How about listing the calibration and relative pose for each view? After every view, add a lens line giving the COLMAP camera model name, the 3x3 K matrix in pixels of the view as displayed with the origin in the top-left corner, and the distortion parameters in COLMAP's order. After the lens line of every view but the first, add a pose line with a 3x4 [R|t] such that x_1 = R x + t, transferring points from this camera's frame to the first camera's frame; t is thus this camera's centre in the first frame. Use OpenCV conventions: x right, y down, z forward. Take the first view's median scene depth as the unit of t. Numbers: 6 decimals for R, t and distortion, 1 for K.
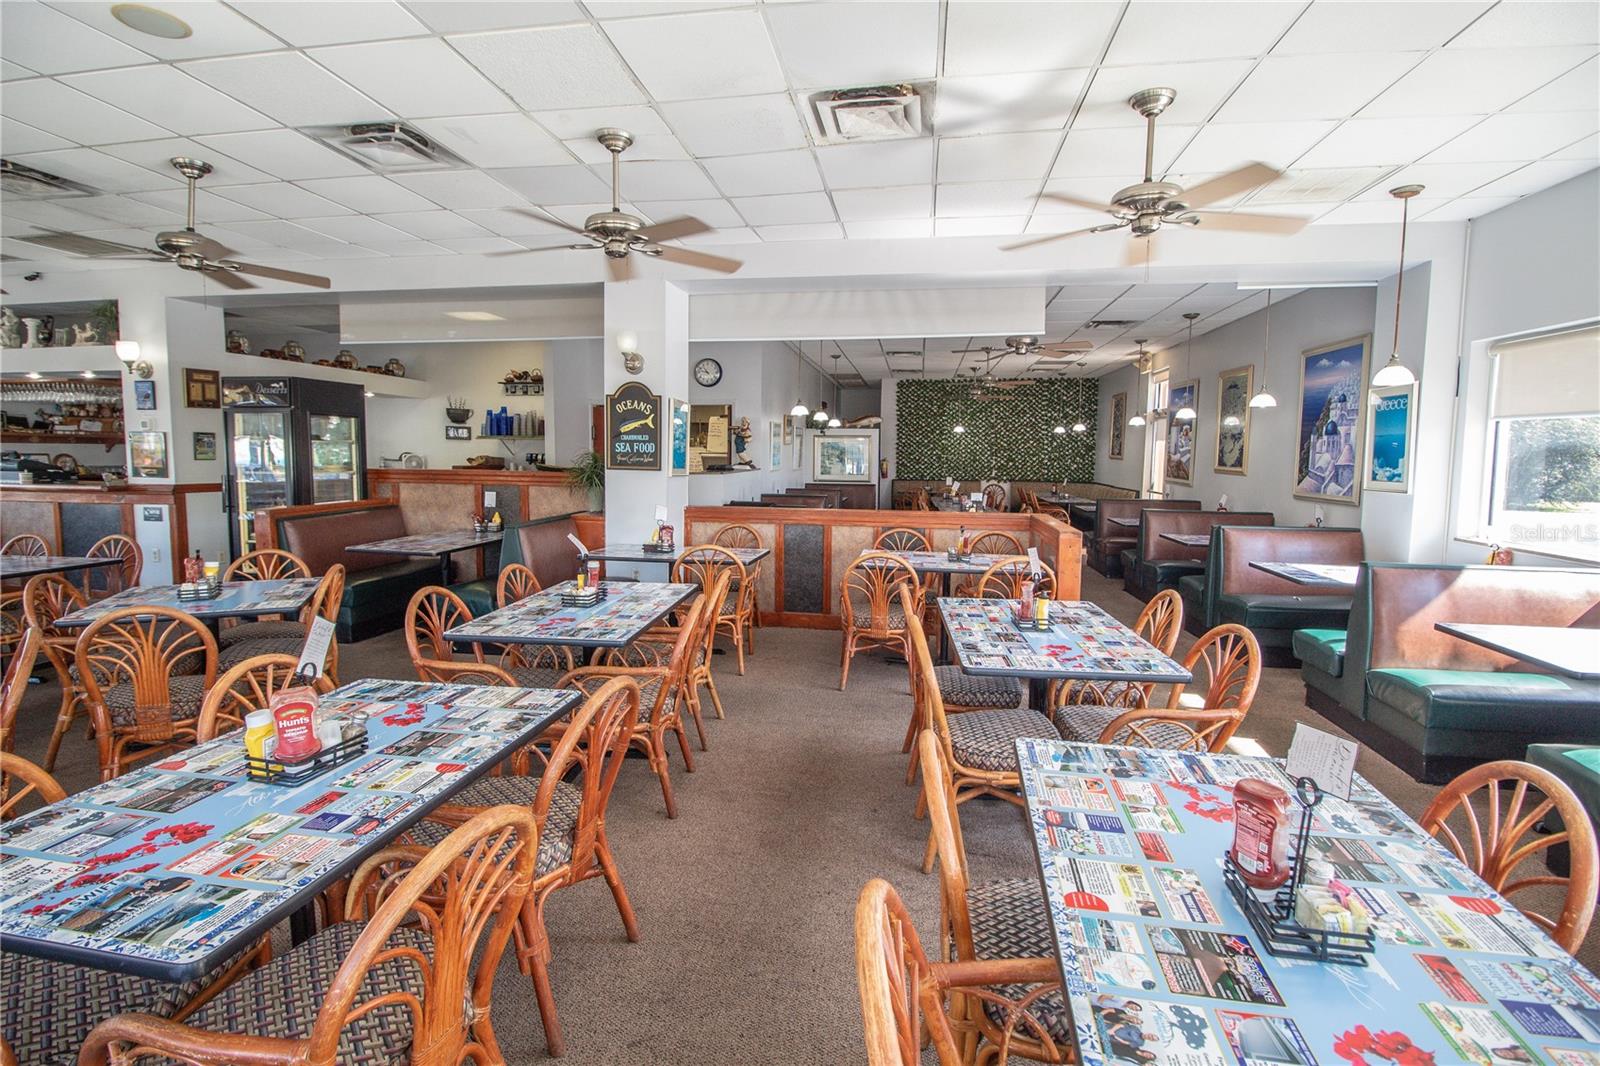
lens RADIAL K [[739.1, 0, 804.5], [0, 739.1, 517.1], [0, 0, 1]] dist [-0.013779, -0.000658]
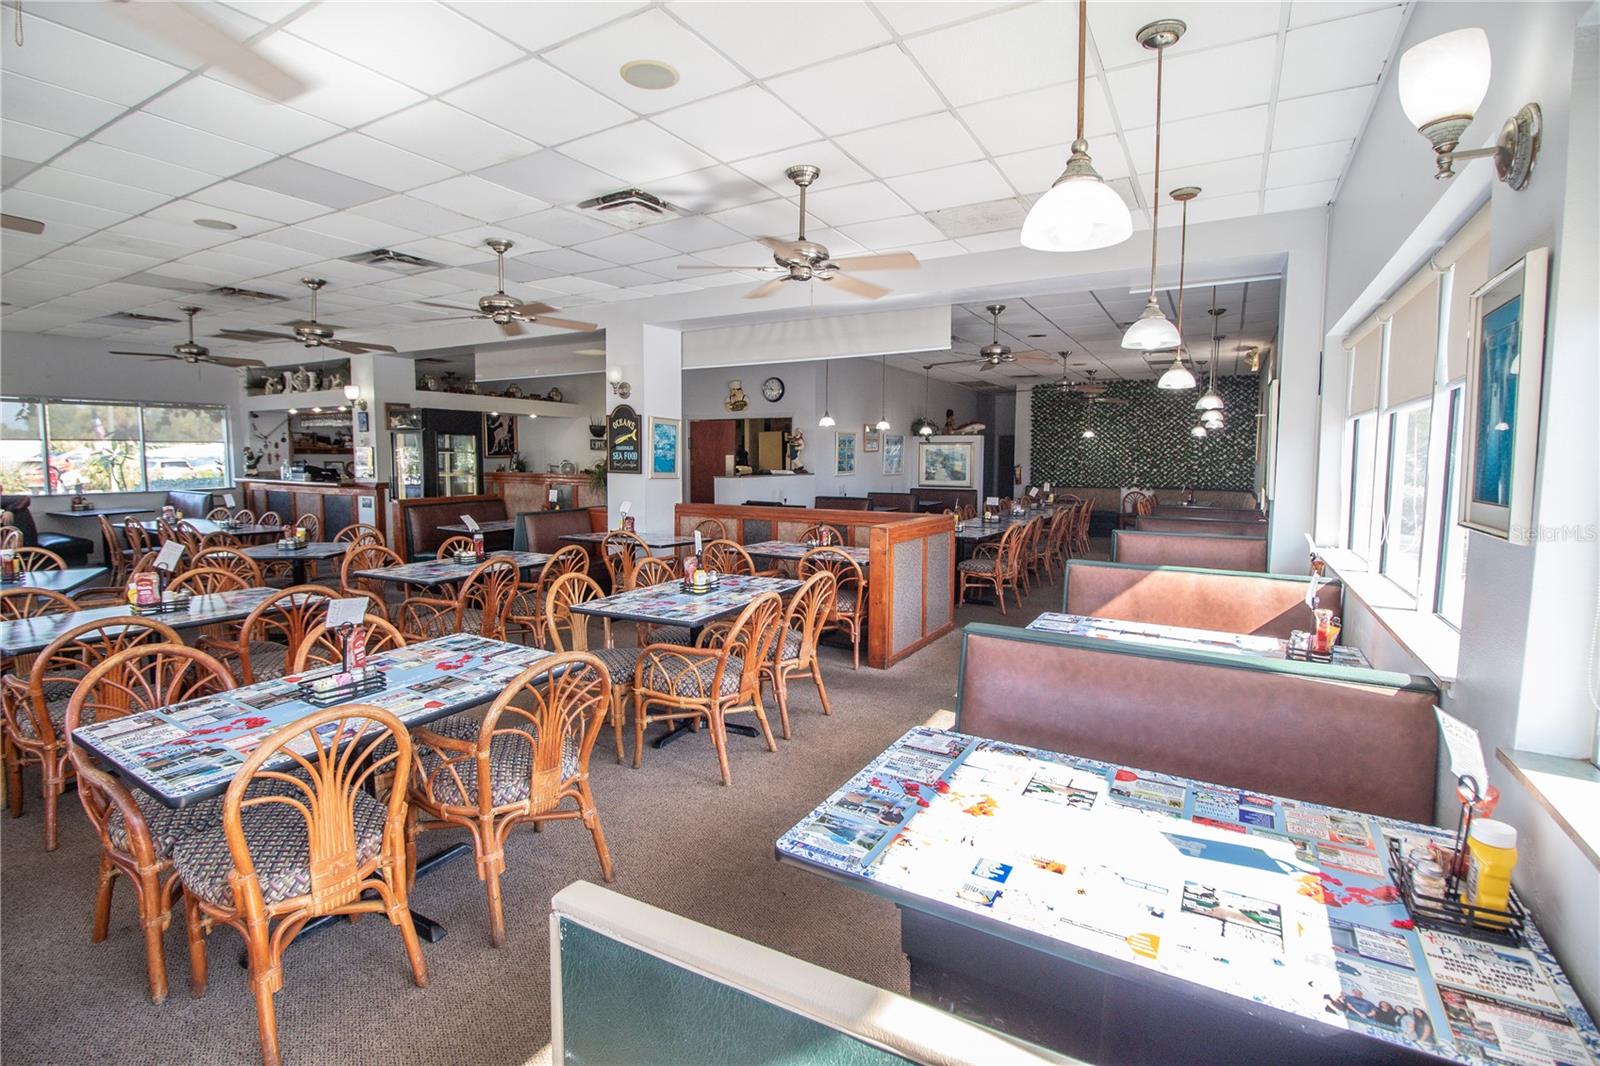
lens RADIAL K [[746.1, 0, 805.9], [0, 746.1, 512.1], [0, 0, 1]] dist [-0.000774, -0.000073]
pose [[0.934323, 0.020647, -0.355828, 0.478284], [-0.026720, 0.999569, -0.012160, 0.009639], [0.355424, 0.020869, 0.934472, -0.085489]]
